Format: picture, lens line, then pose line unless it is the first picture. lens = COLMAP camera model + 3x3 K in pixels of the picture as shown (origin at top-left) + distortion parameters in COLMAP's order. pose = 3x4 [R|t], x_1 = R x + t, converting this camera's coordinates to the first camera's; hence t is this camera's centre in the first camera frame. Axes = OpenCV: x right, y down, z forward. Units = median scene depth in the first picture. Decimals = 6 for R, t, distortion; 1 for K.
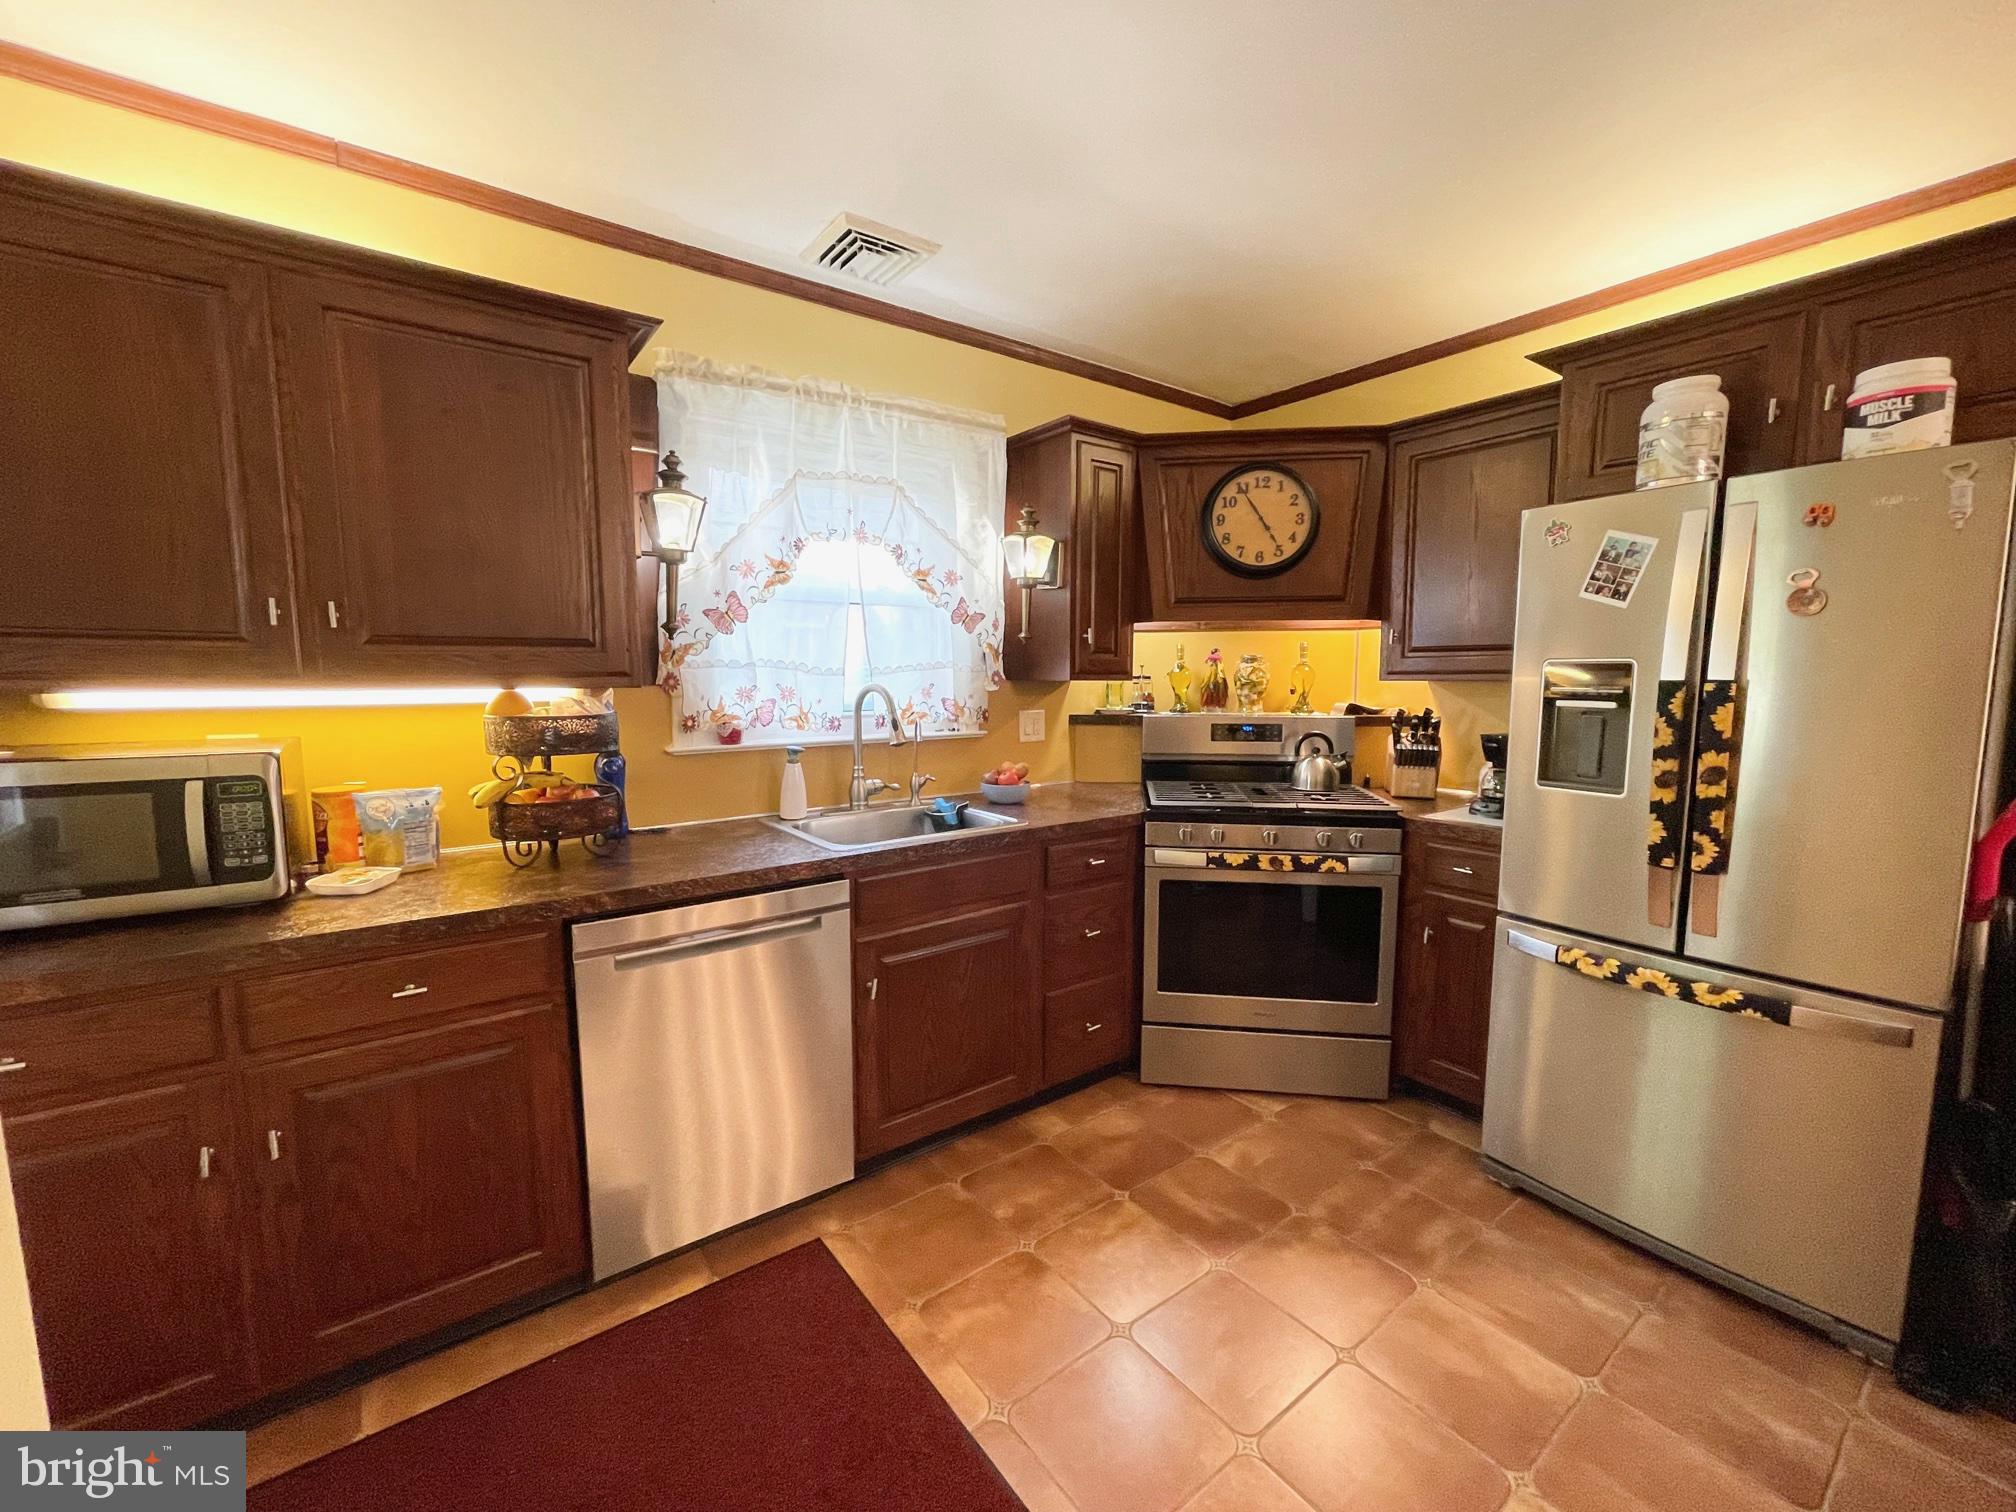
lens RADIAL K [[815.5, 0, 998.6], [0, 815.5, 763.3], [0, 0, 1]] dist [-0.014306, 0.005299]
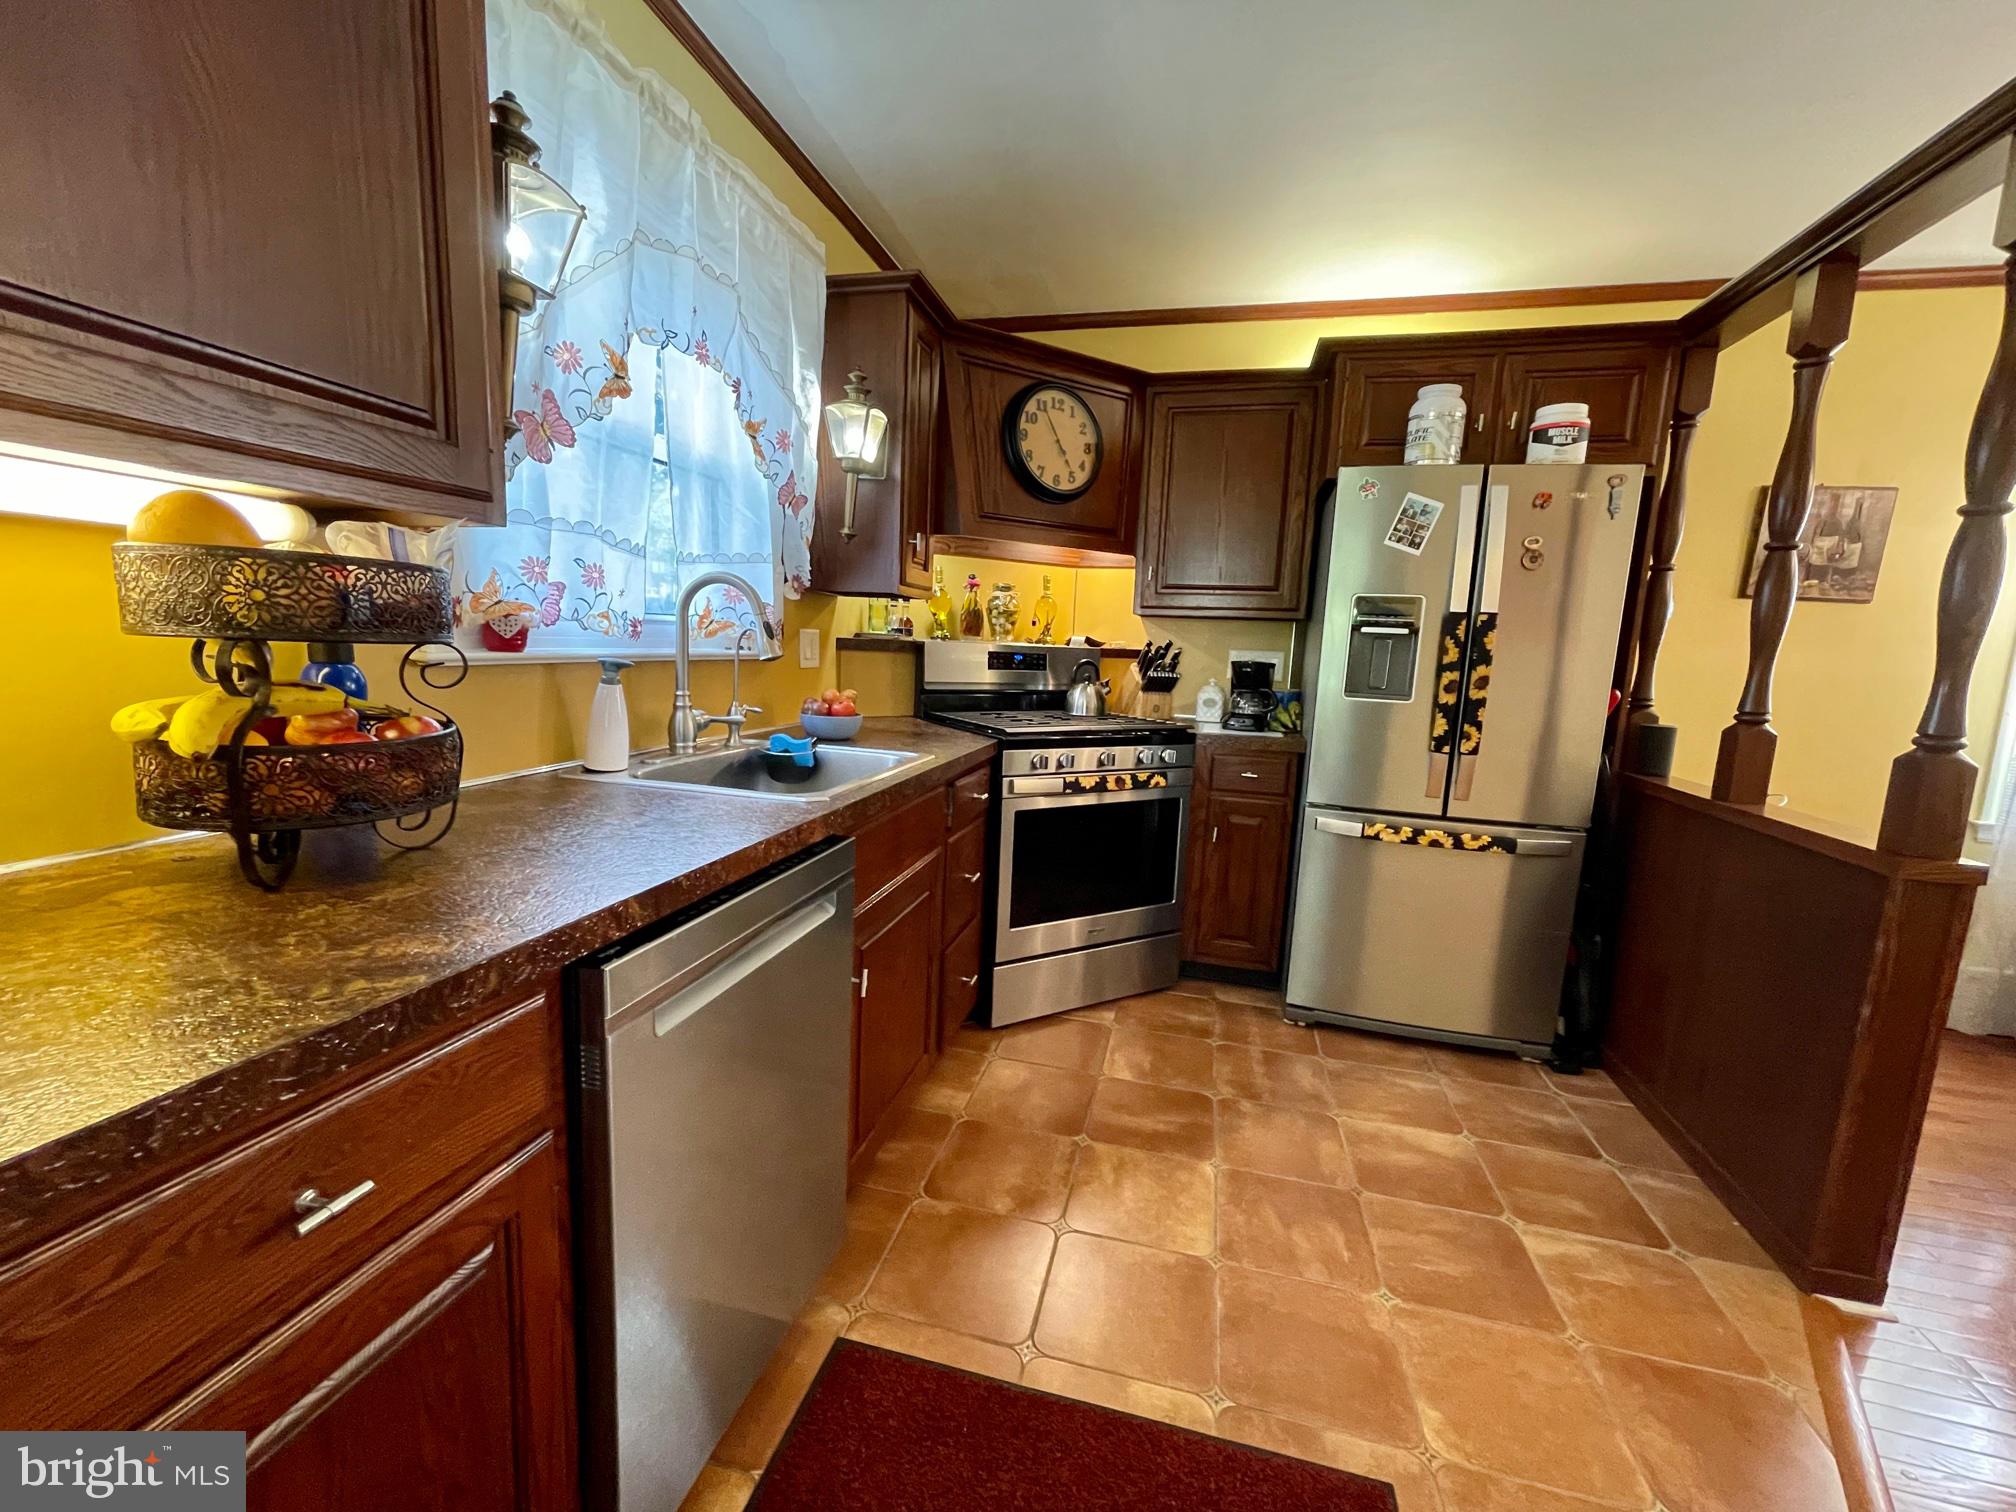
lens RADIAL K [[815.5, 0, 998.6], [0, 815.5, 763.3], [0, 0, 1]] dist [-0.014306, 0.005299]
pose [[0.774857, -0.059060, 0.629372, -0.458381], [0.025774, 0.997750, 0.061897, 0.032942], [-0.631612, -0.031740, 0.774635, 0.321893]]
